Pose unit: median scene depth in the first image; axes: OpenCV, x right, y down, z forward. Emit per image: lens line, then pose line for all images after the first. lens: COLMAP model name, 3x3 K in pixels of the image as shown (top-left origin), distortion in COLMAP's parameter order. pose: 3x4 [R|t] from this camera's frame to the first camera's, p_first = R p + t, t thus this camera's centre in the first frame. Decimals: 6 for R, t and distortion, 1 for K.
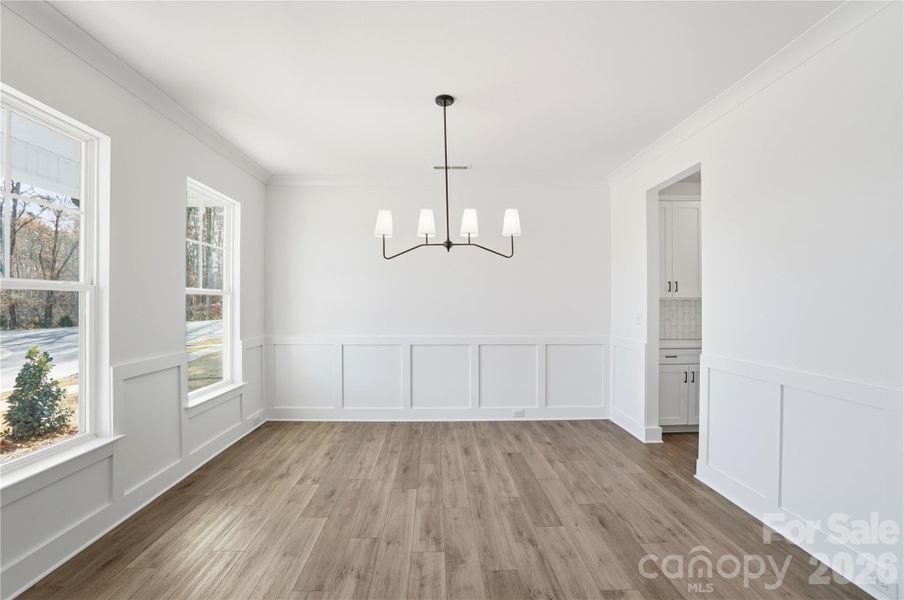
lens RADIAL K [[408.3, 0, 456.7], [0, 408.3, 303.6], [0, 0, 1]] dist [-0.043981, 0.000383]
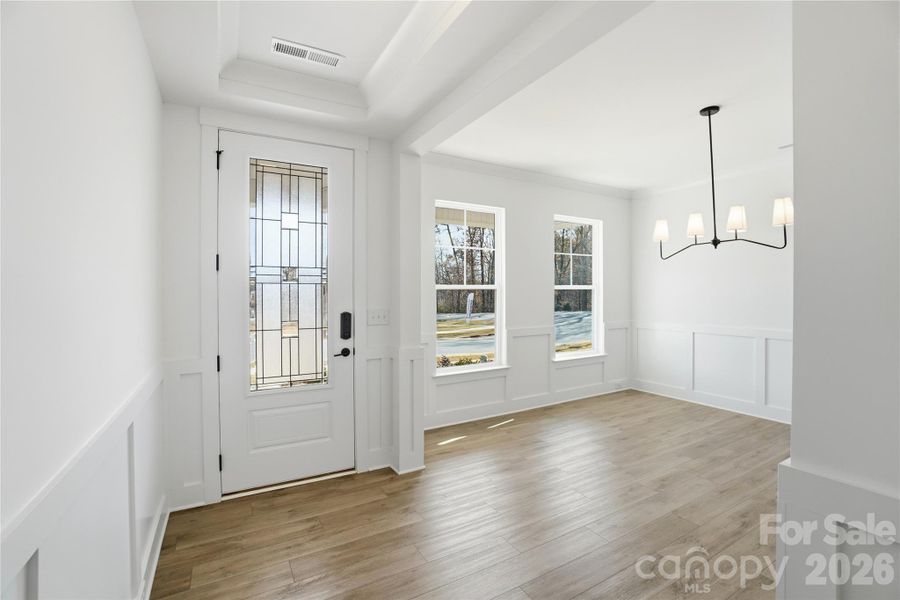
lens RADIAL K [[406.5, 0, 454.7], [0, 406.5, 303.6], [0, 0, 1]] dist [-0.043981, 0.000383]
pose [[0.481818, 0.018060, -0.876085, 0.526698], [0.005651, 0.999703, 0.023716, -0.009101], [0.876253, -0.016378, 0.481572, -0.113515]]
